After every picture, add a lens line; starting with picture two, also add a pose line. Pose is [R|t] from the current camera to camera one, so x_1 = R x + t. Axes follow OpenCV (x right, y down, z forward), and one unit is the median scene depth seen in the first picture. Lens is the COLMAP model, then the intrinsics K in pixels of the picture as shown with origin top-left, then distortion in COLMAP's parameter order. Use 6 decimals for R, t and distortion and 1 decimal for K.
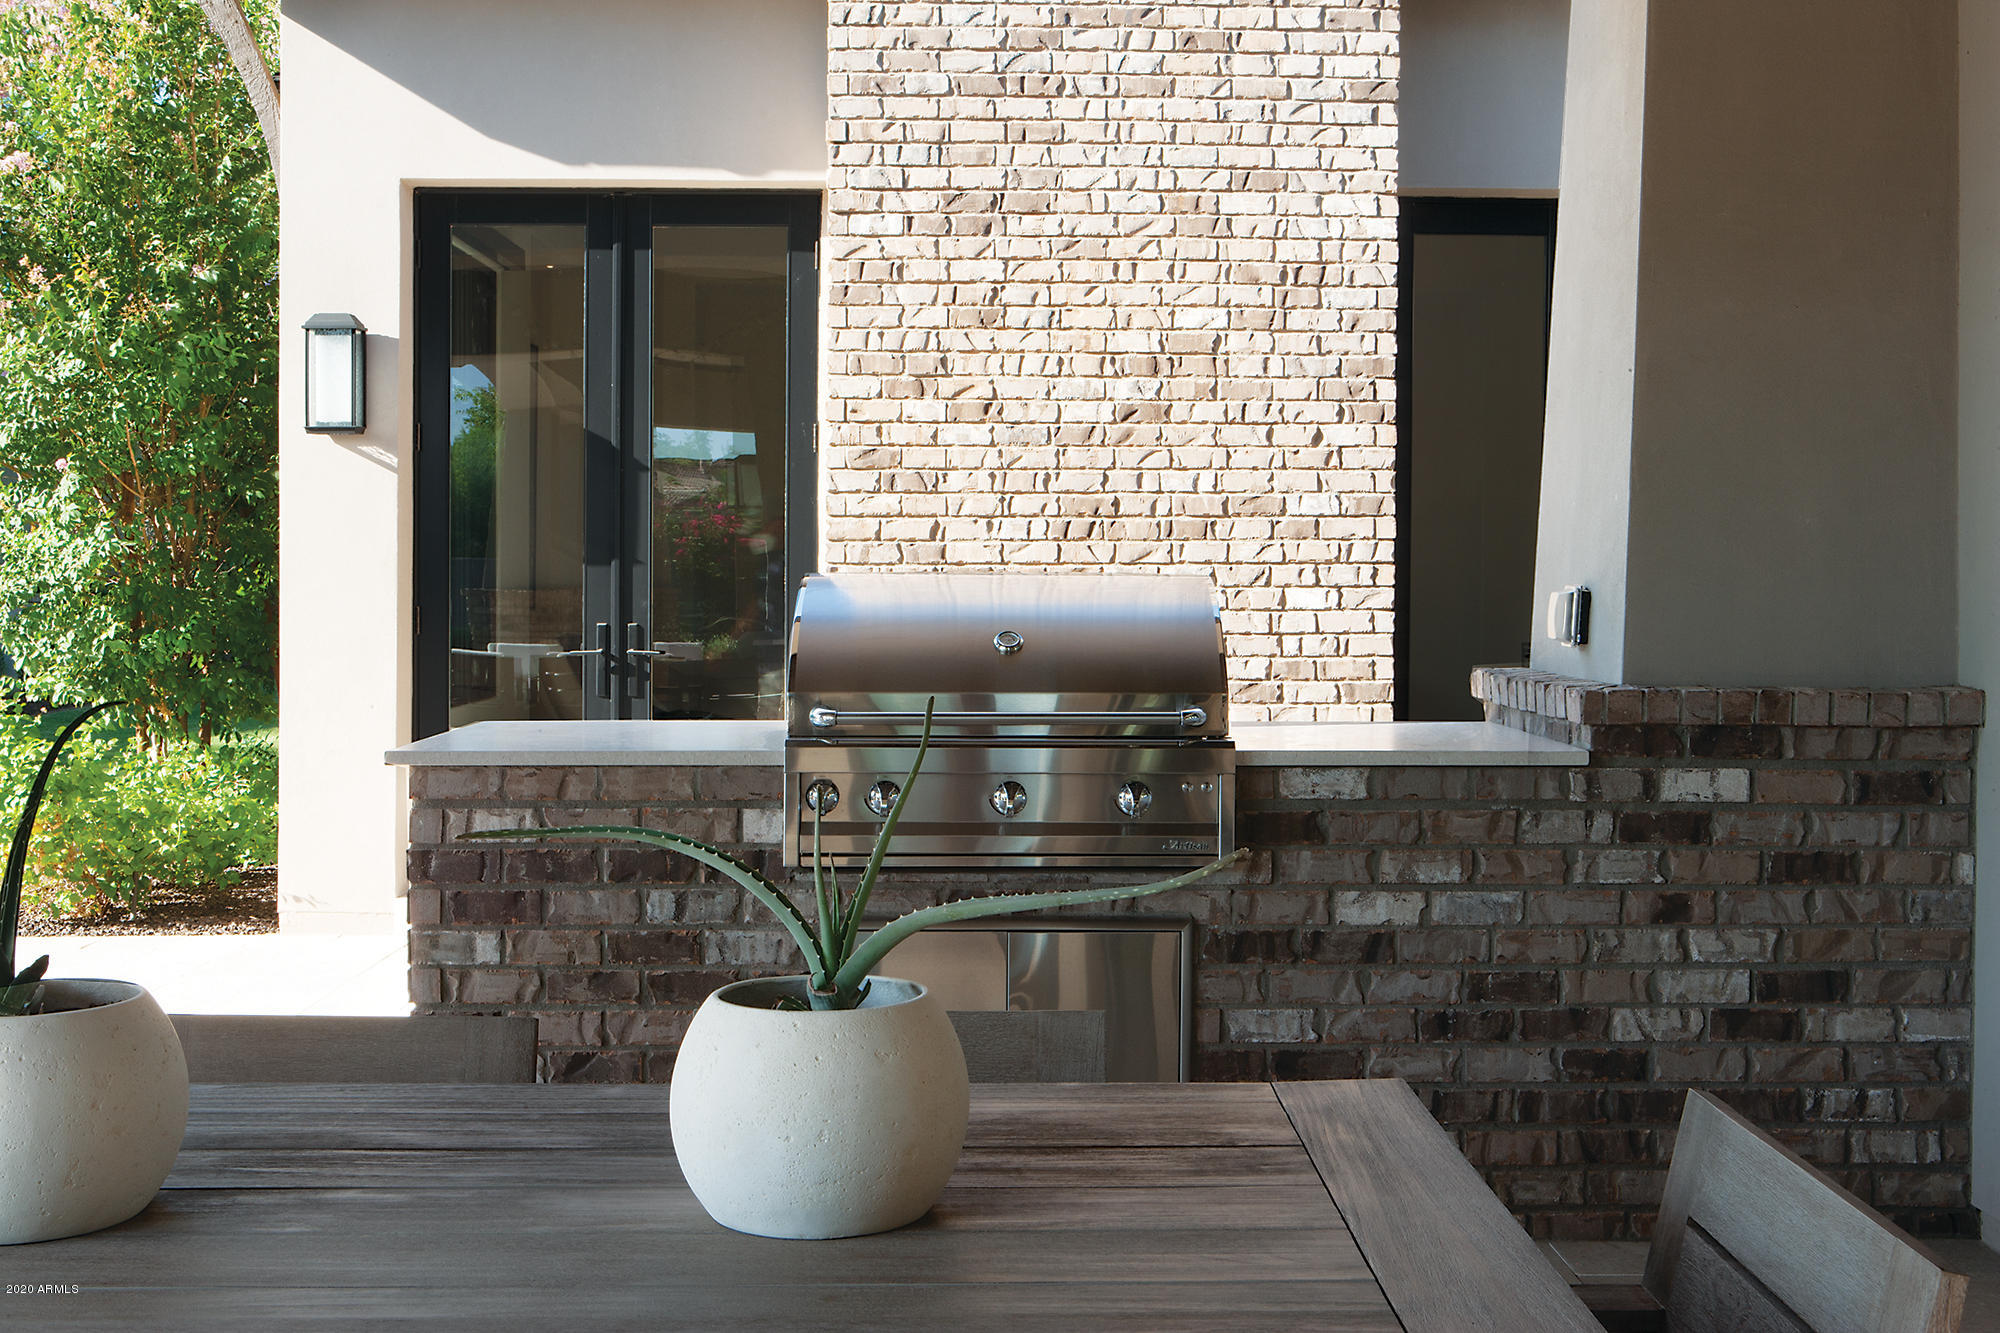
lens RADIAL K [[2331.3, 0, 1009.9], [0, 2331.3, 607.0], [0, 0, 1]] dist [-0.033566, 0.000000]
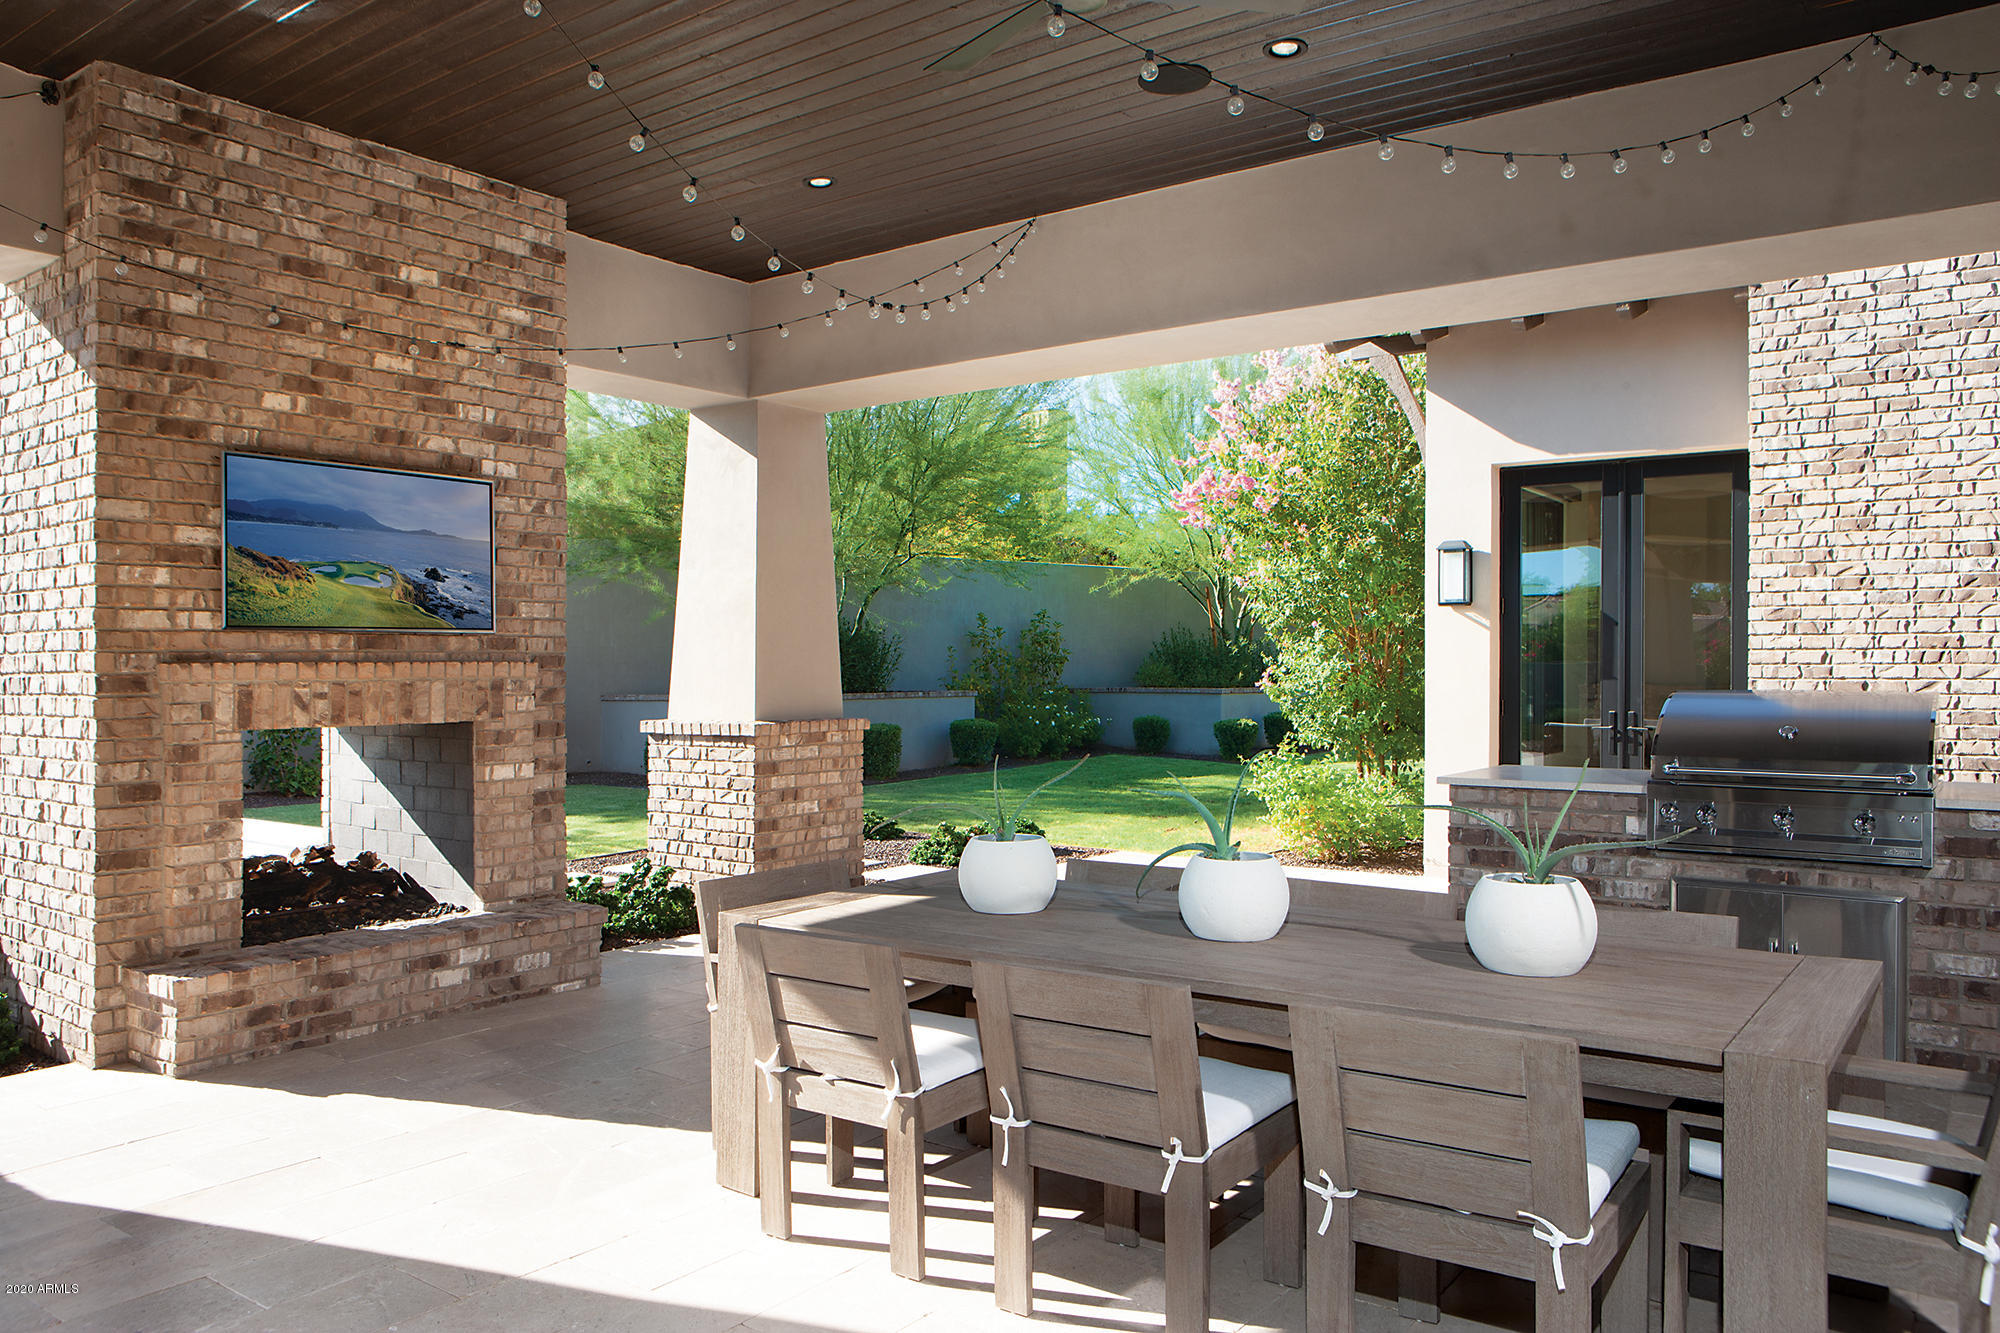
lens RADIAL K [[1432.4, 0, 996.8], [0, 1432.4, 667.9], [0, 0, 1]] dist [-0.036673, 0.013570]
pose [[0.809910, 0.001309, -0.586553, 0.078231], [-0.010922, 0.999858, -0.012850, -0.007010], [0.586452, 0.016814, 0.809809, -0.125942]]
